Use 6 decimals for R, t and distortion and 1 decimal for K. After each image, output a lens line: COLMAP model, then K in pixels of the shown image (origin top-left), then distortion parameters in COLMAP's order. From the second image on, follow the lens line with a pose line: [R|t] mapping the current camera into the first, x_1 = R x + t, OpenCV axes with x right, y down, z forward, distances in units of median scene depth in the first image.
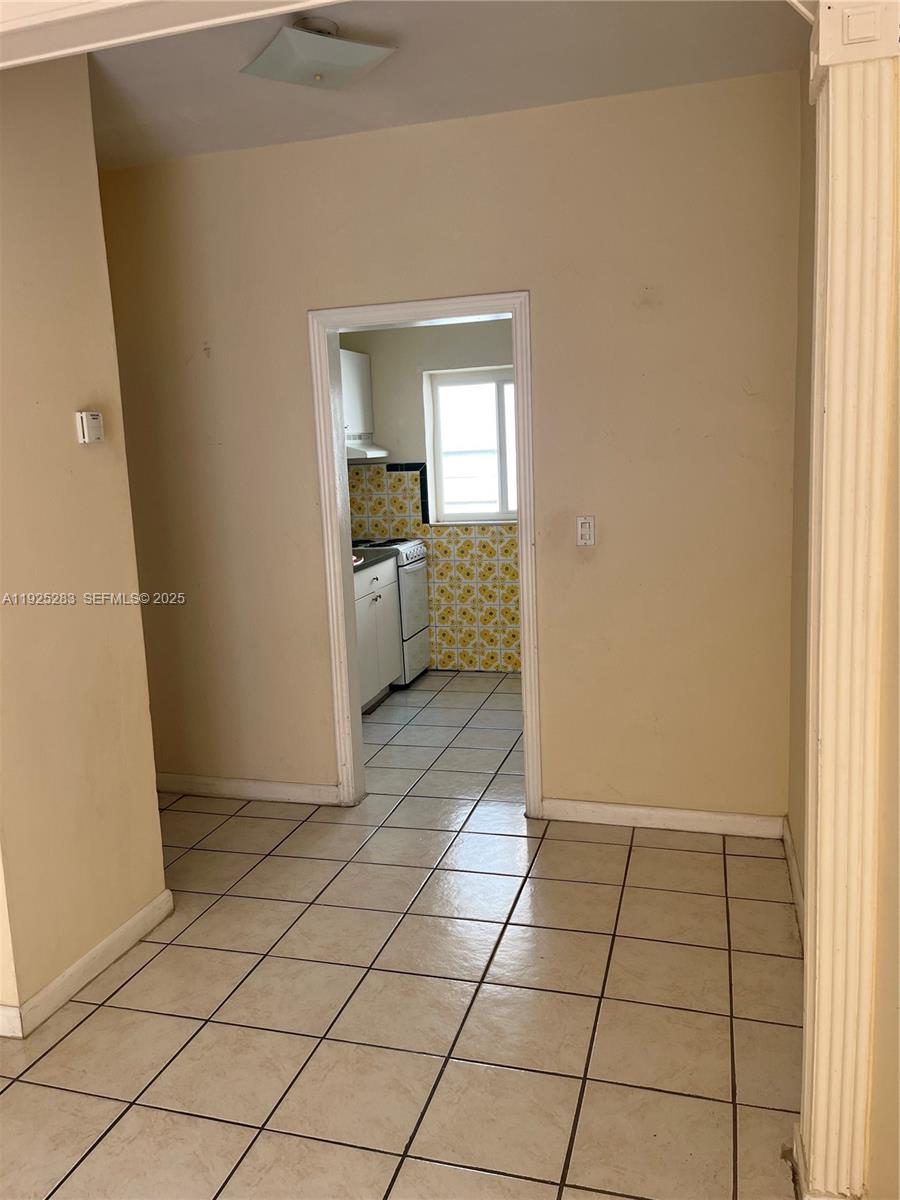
lens RADIAL K [[919.5, 0, 438.4], [0, 919.5, 596.4], [0, 0, 1]] dist [0.059229, -0.098338]
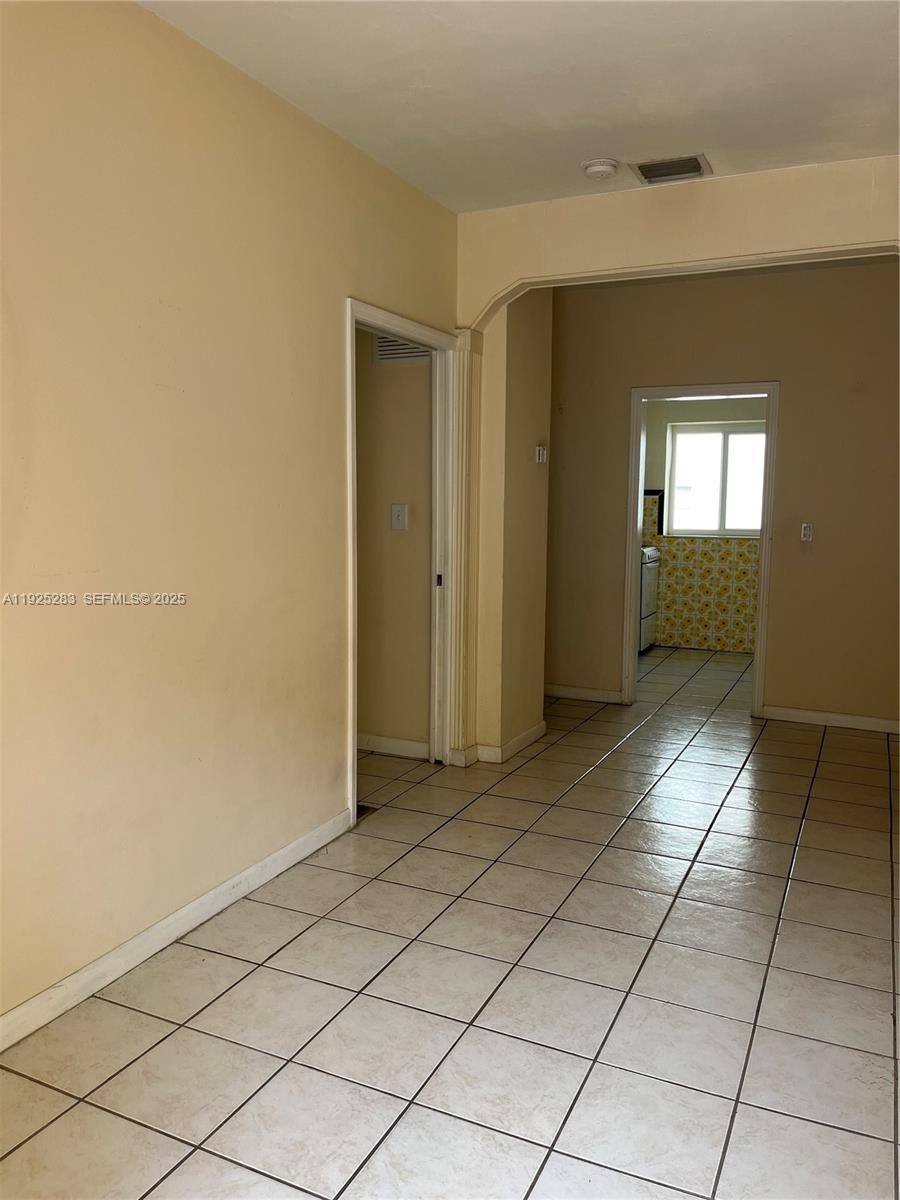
lens RADIAL K [[919.5, 0, 433.8], [0, 919.5, 602.0], [0, 0, 1]] dist [0.059229, -0.098338]
pose [[0.984923, 0.068930, -0.158667, -0.119326], [-0.074018, 0.996908, -0.026382, 0.078153], [0.156358, 0.037729, 0.986980, -0.374877]]
